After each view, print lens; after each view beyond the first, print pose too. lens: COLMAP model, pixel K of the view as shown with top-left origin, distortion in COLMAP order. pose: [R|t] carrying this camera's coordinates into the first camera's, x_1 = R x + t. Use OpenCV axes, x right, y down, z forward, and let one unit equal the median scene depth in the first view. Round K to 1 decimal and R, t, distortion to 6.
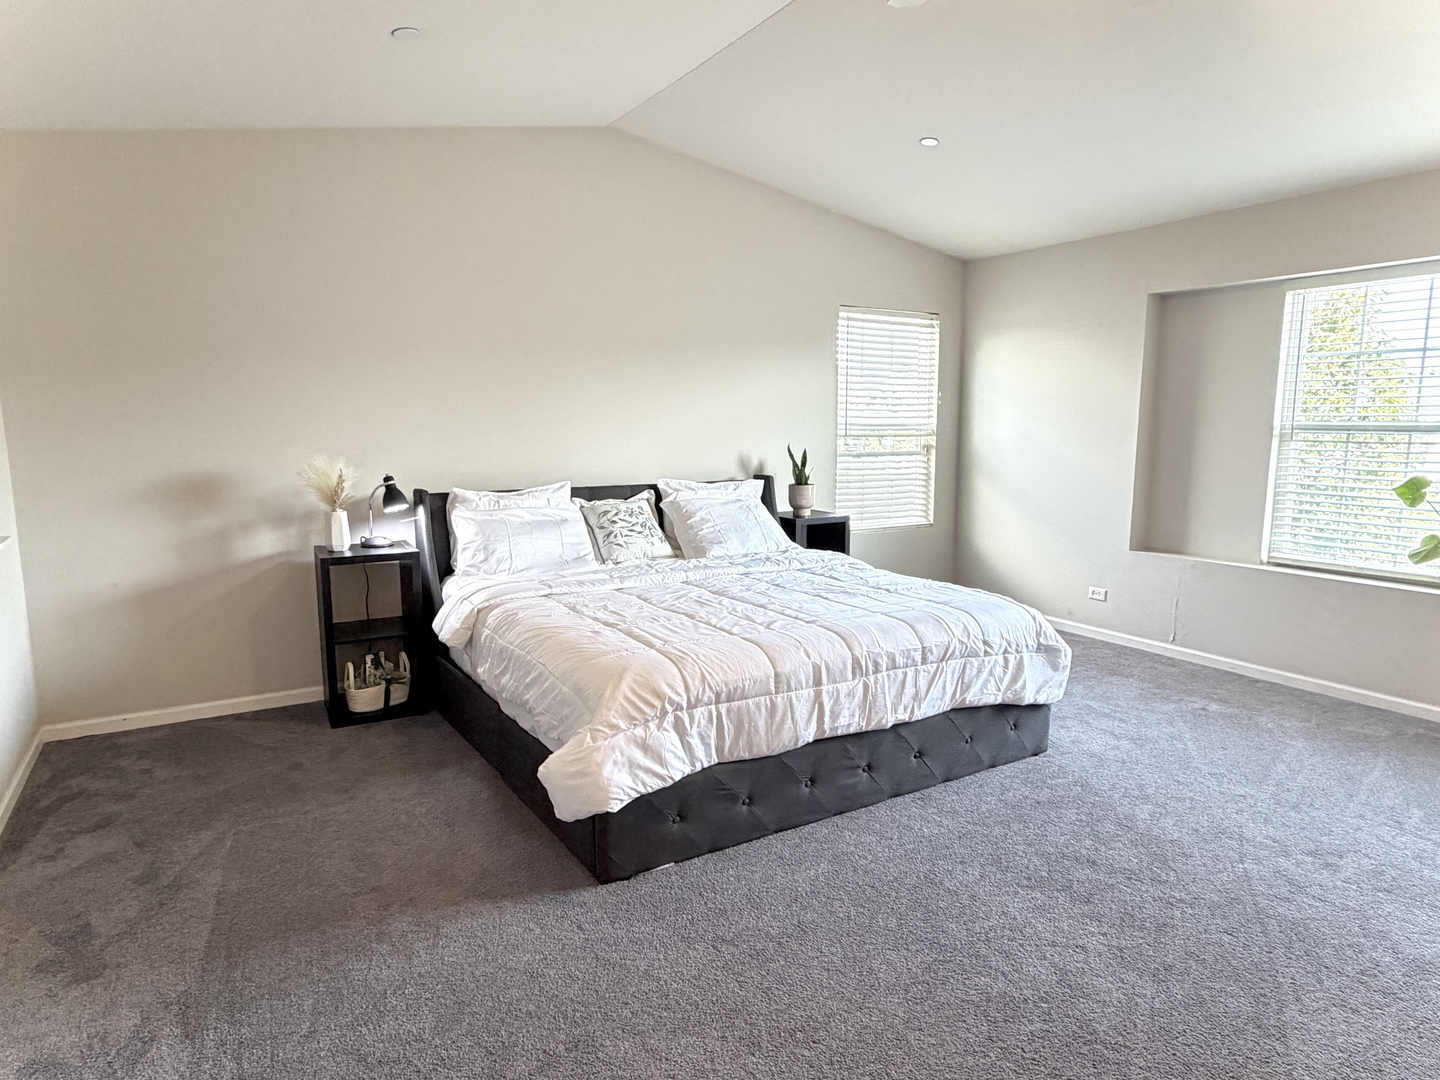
lens RADIAL K [[878.2, 0, 720.0], [0, 878.2, 540.0], [0, 0, 1]] dist [-0.001824, -0.000526]
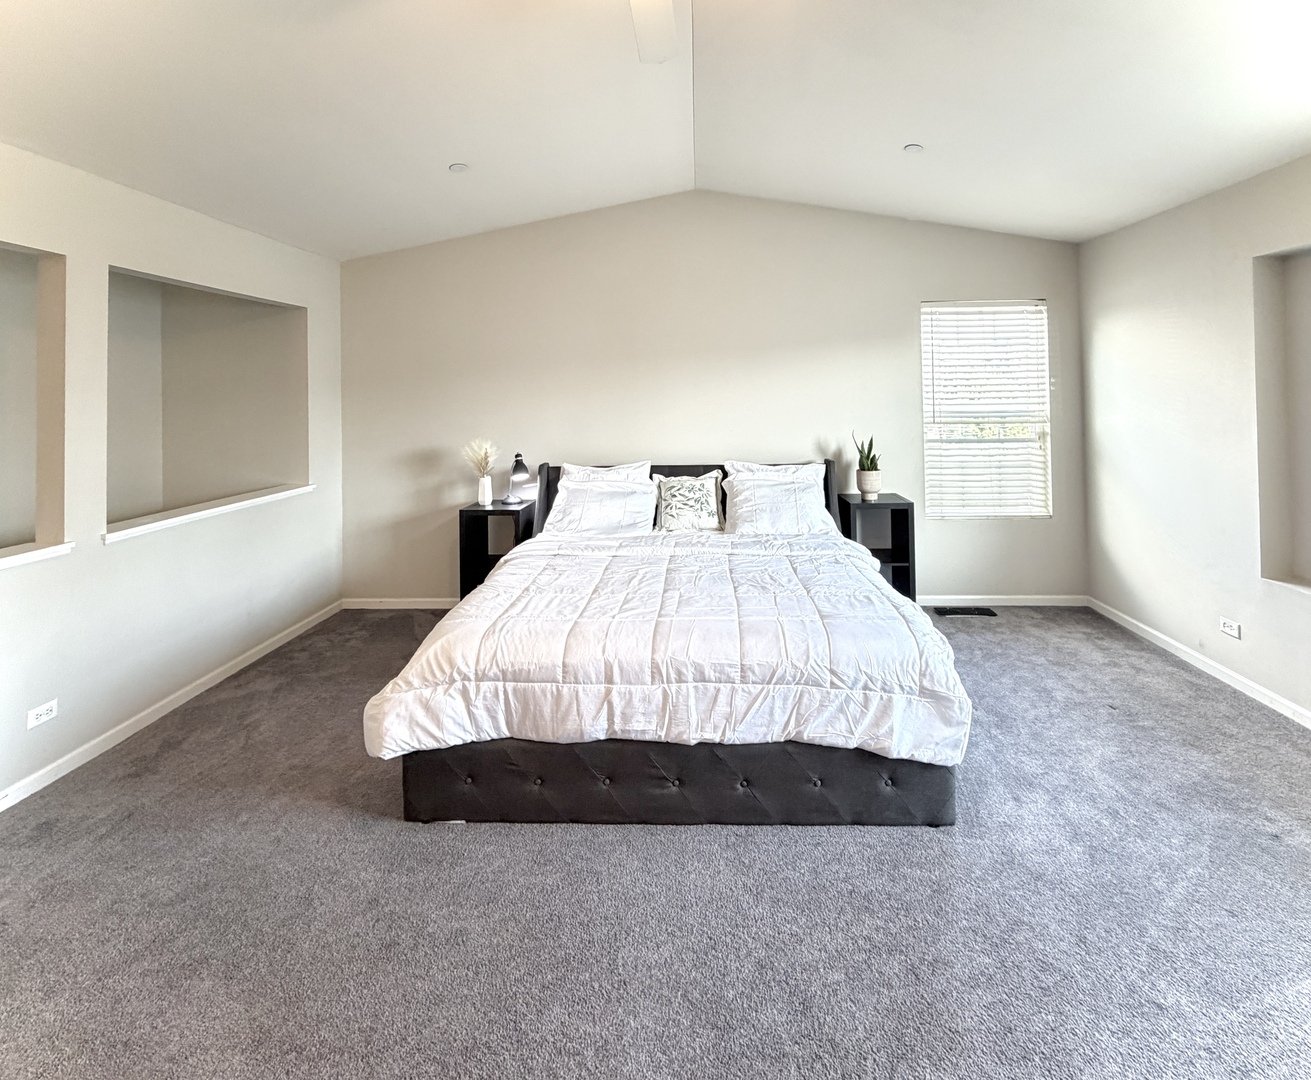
lens RADIAL K [[659.7, 0, 659.5], [0, 659.7, 377.7], [0, 0, 1]] dist [0.000015, 0.000673]
pose [[0.828710, -0.030056, -0.558870, 0.550574], [-0.057887, 0.988599, -0.139002, -0.078823], [0.556676, 0.147544, 0.817522, 0.307675]]
